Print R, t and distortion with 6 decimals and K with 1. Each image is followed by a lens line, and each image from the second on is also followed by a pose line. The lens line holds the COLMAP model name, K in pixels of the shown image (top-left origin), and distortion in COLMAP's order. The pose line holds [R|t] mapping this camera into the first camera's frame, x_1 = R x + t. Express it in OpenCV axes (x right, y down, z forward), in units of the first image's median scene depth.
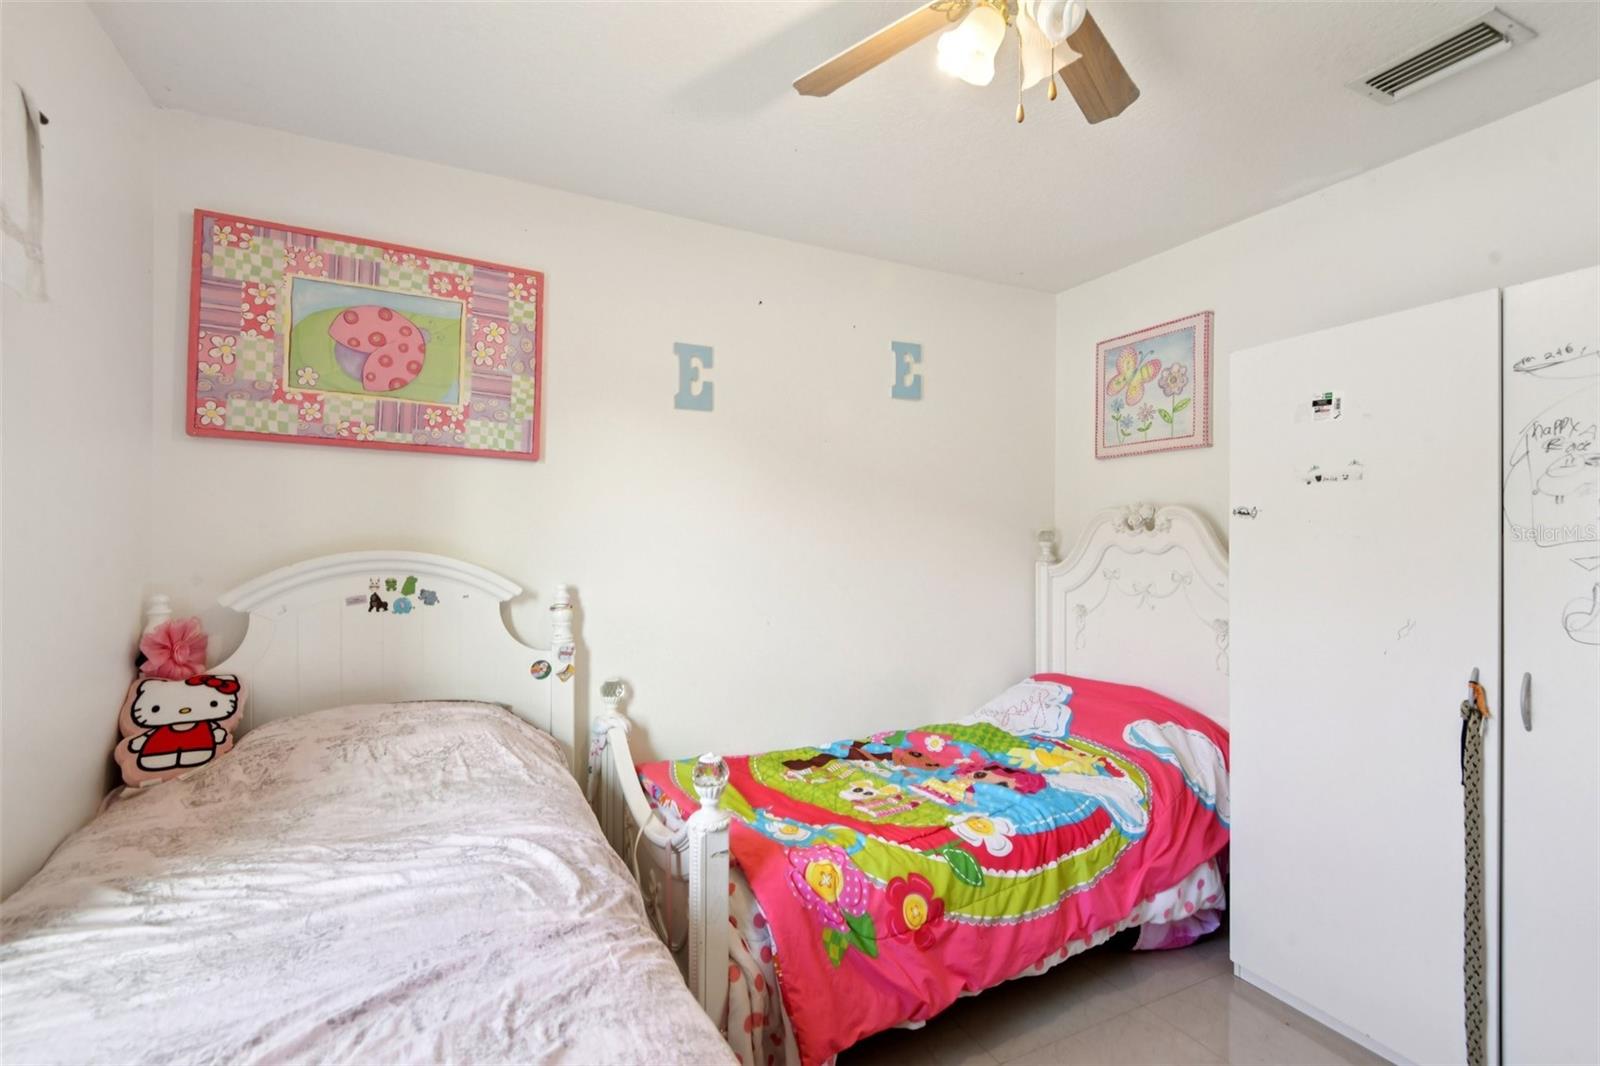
lens RADIAL K [[730.2, 0, 800.0], [0, 730.2, 533.0], [0, 0, 1]] dist [0.055446, -0.038965]
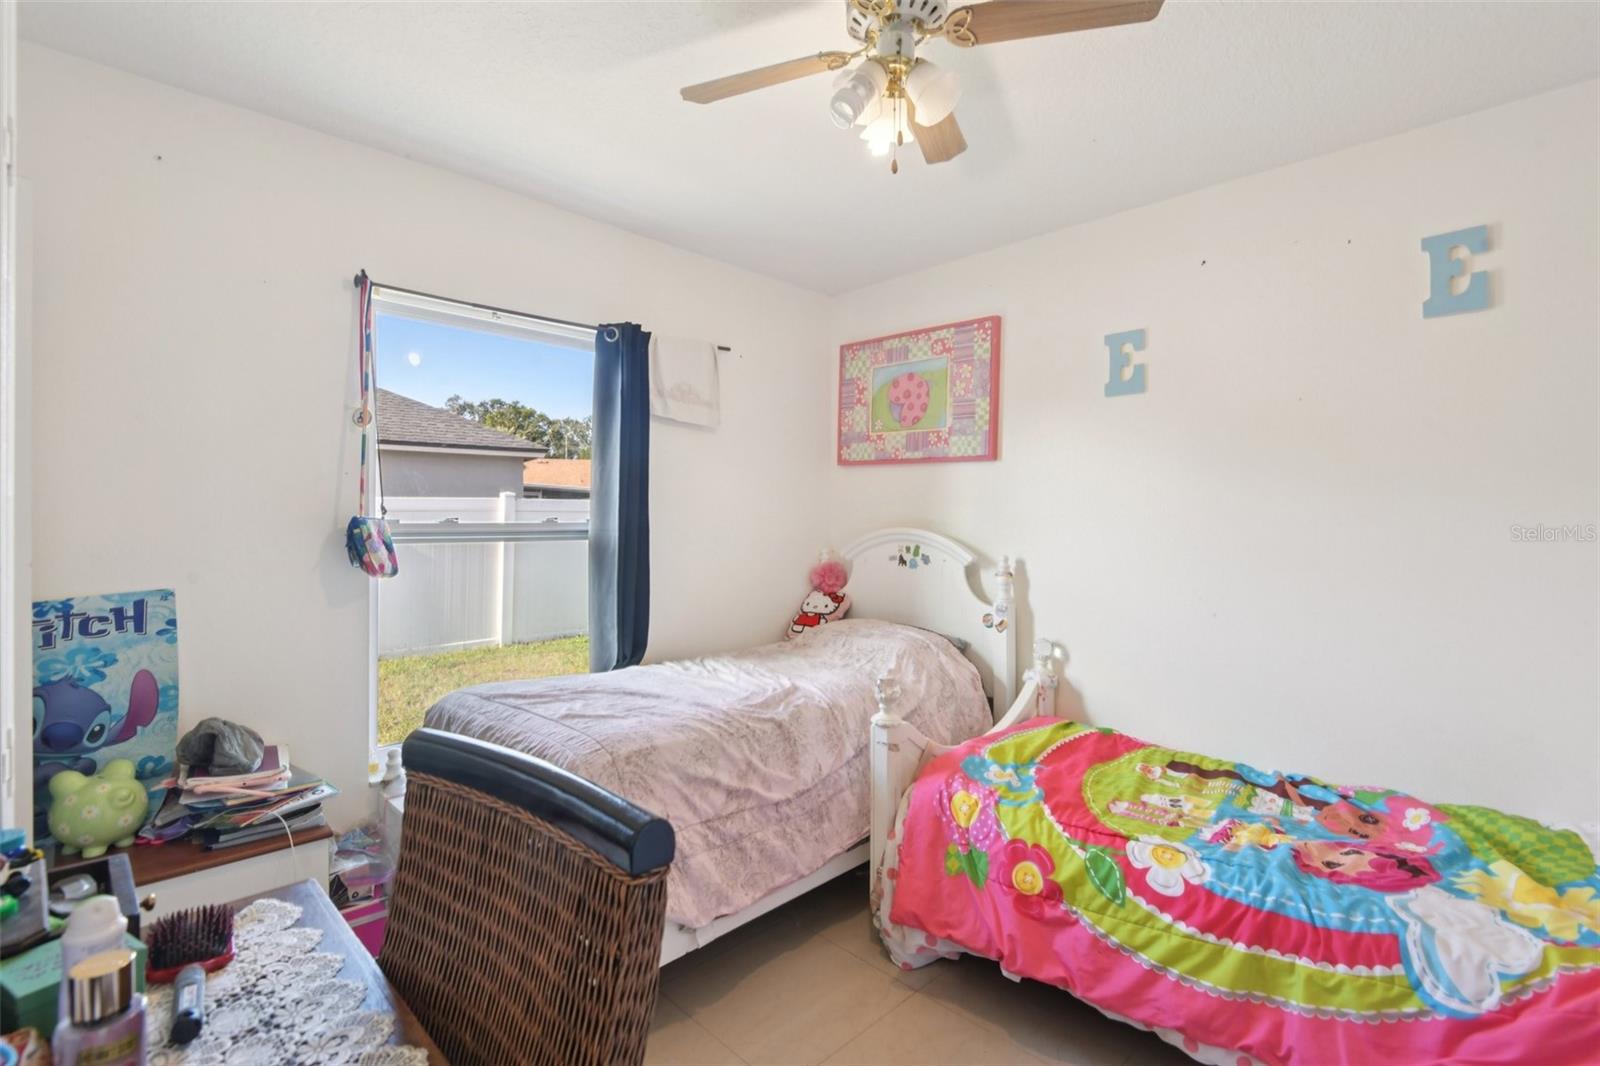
lens RADIAL K [[727.3, 0, 803.3], [0, 727.3, 521.9], [0, 0, 1]] dist [0.017906, -0.017140]
pose [[0.306380, 0.000752, -0.951909, 0.831957], [0.000755, 0.999999, 0.001033, 0.009375], [0.951909, -0.001036, 0.306379, 0.311416]]
